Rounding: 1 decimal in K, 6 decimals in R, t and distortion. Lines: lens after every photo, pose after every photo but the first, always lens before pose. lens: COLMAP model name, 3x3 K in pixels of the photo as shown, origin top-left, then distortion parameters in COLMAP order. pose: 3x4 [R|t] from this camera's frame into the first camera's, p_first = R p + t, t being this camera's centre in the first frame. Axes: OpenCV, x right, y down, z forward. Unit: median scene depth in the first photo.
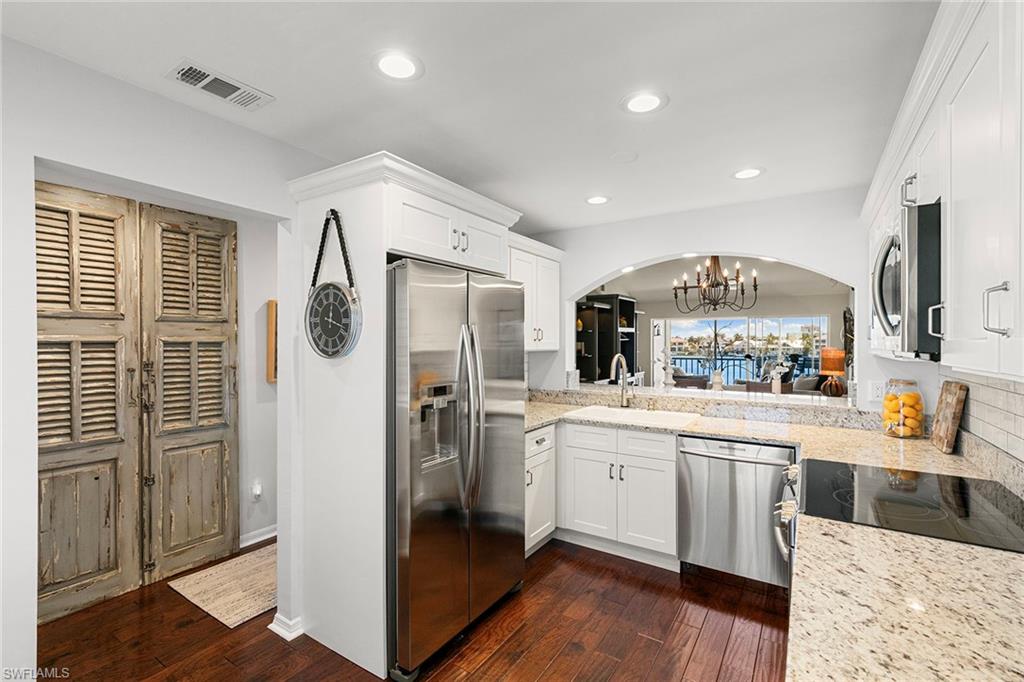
lens RADIAL K [[457.6, 0, 516.2], [0, 457.6, 342.0], [0, 0, 1]] dist [0.009506, -0.002823]
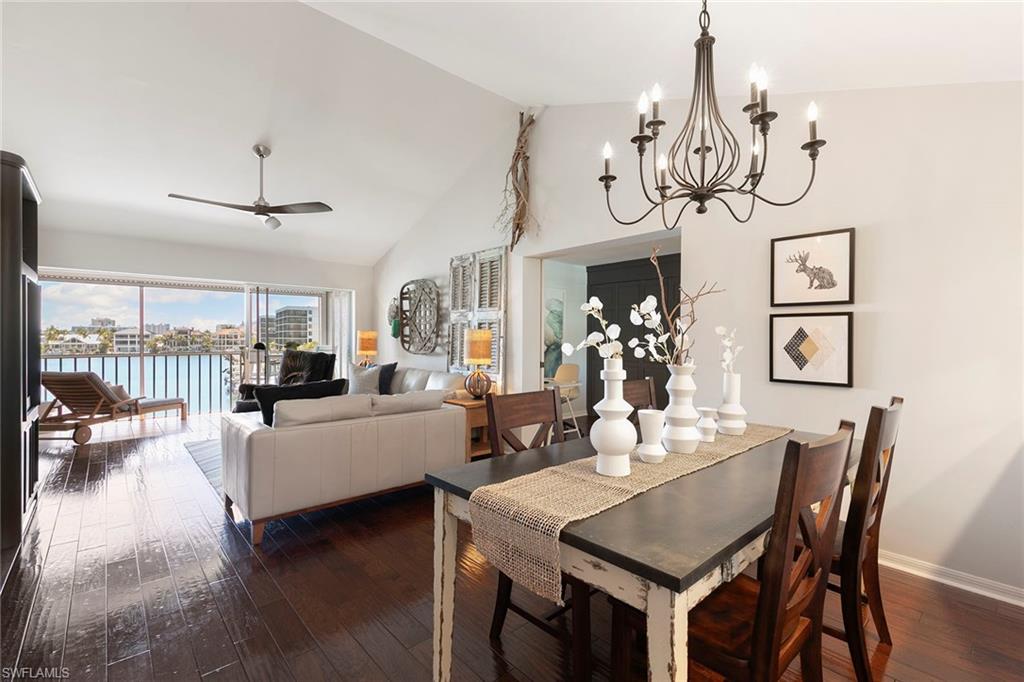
lens RADIAL K [[457.6, 0, 514.1], [0, 457.6, 342.9], [0, 0, 1]] dist [0.009506, -0.002823]
pose [[0.269531, -0.009667, 0.962943, 0.003068], [-0.001608, 0.999944, 0.010488, 0.053842], [-0.962990, -0.004376, 0.269501, 1.373840]]
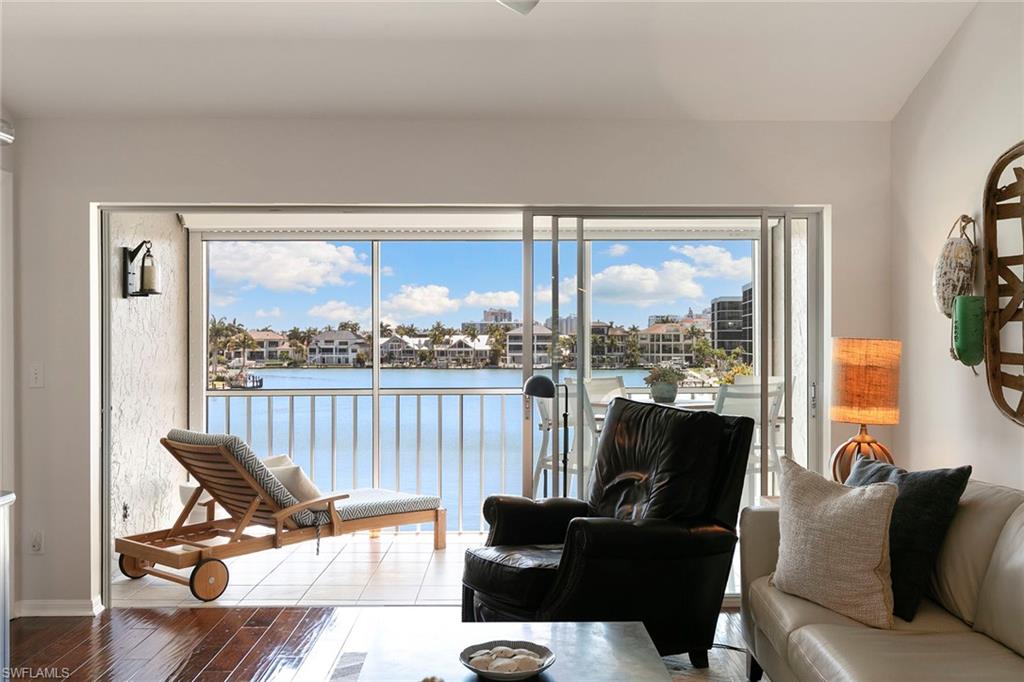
lens RADIAL K [[977.5, 0, 506.4], [0, 977.5, 340.7], [0, 0, 1]] dist [0.004467, 0.000000]
pose [[0.837492, -0.001958, 0.546446, 0.675064], [0.001592, 0.999998, 0.001142, 0.026086], [-0.546447, -0.000087, 0.837493, 1.729241]]
